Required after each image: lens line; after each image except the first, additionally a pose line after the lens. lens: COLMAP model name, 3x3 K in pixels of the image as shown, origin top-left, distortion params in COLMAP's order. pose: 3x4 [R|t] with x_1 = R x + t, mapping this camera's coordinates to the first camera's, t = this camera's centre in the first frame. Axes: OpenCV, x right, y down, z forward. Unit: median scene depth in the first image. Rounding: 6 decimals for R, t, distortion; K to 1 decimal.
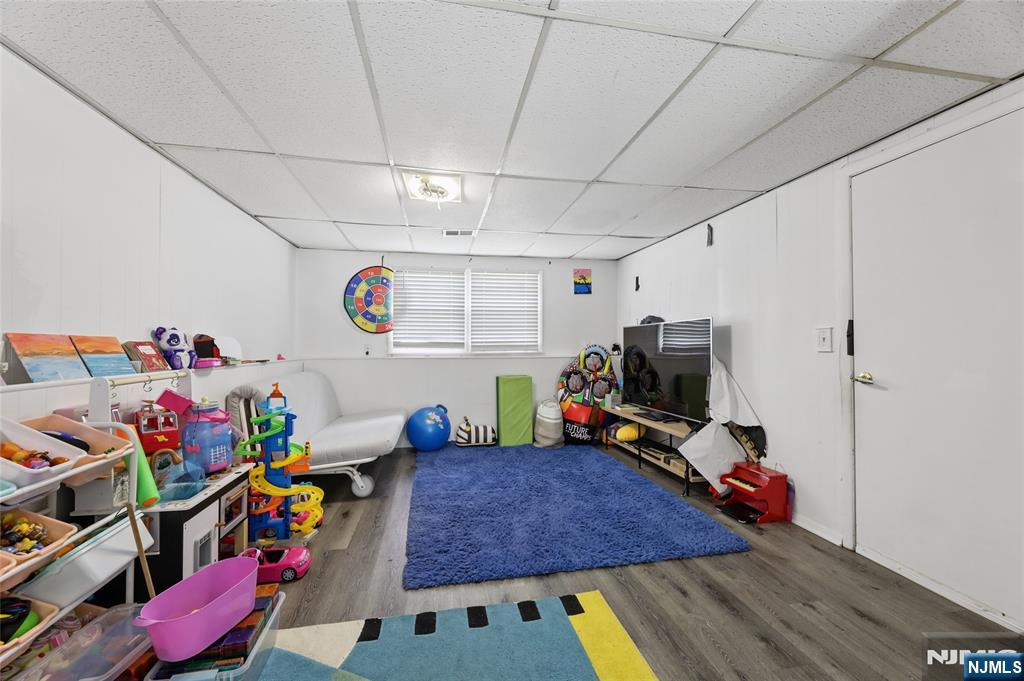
lens RADIAL K [[415.8, 0, 512.0], [0, 415.8, 340.5], [0, 0, 1]] dist [-0.000236, 0.000013]
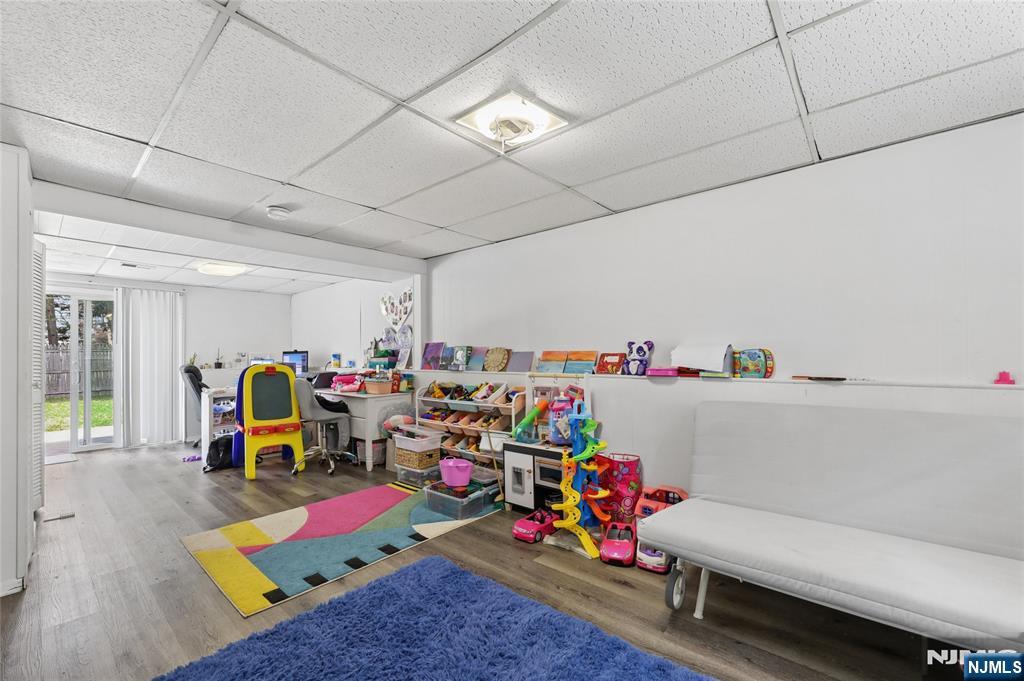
lens RADIAL K [[415.8, 0, 512.0], [0, 415.8, 340.5], [0, 0, 1]] dist [-0.000236, 0.000013]
pose [[-0.784524, -0.012260, -0.619977, 0.321517], [0.023800, 0.998473, -0.049861, 0.025195], [0.619641, -0.053872, -0.783034, 2.143591]]
